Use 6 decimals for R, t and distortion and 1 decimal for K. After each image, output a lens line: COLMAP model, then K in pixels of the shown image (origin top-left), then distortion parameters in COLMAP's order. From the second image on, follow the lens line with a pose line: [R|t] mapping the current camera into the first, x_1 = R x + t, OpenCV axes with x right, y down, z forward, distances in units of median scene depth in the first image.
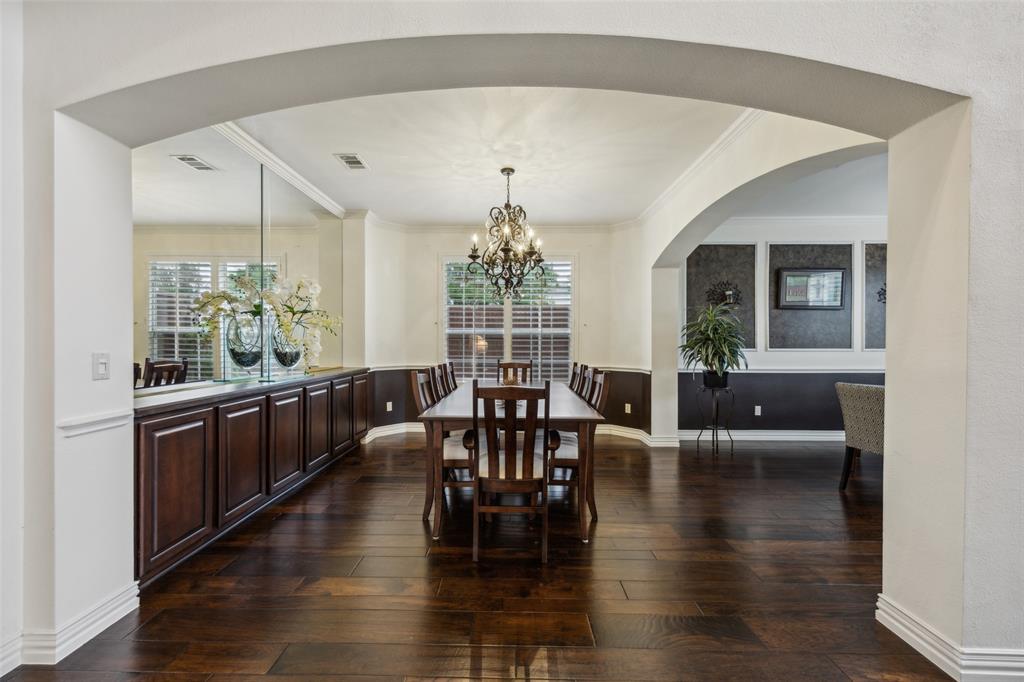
lens RADIAL K [[396.5, 0, 509.8], [0, 396.5, 343.0], [0, 0, 1]] dist [-0.006067, 0.000004]
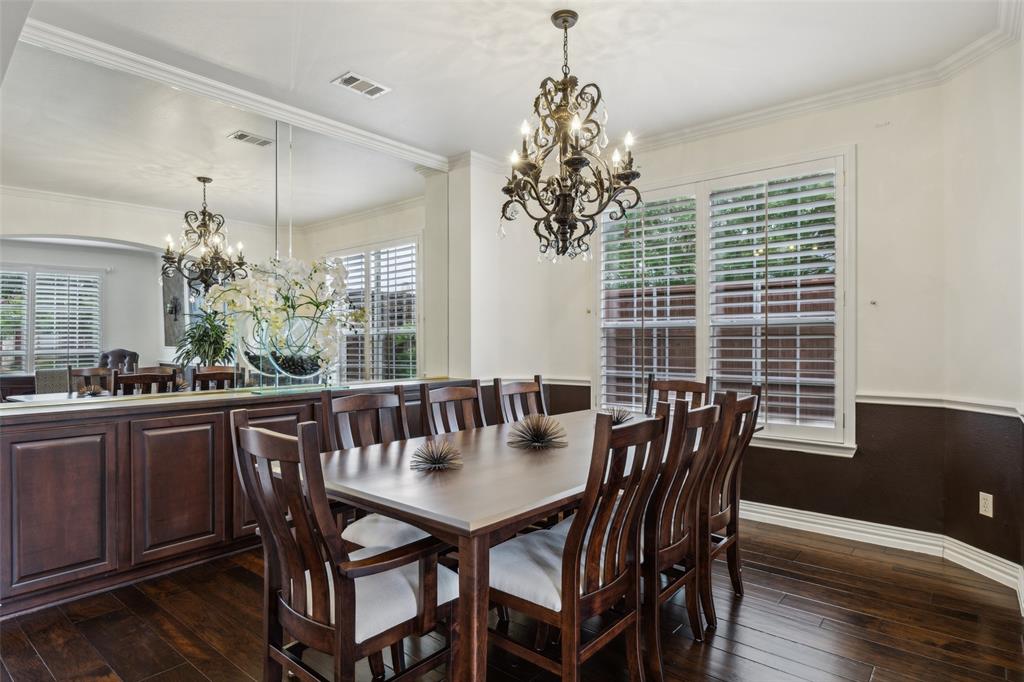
lens RADIAL K [[562.3, 0, 509.1], [0, 562.3, 342.9], [0, 0, 1]] dist [-0.003709, -0.000826]
pose [[0.781092, -0.003809, -0.624404, 0.299790], [0.003294, 0.999993, -0.001979, 0.000599], [0.624407, -0.000511, 0.781099, 0.273461]]
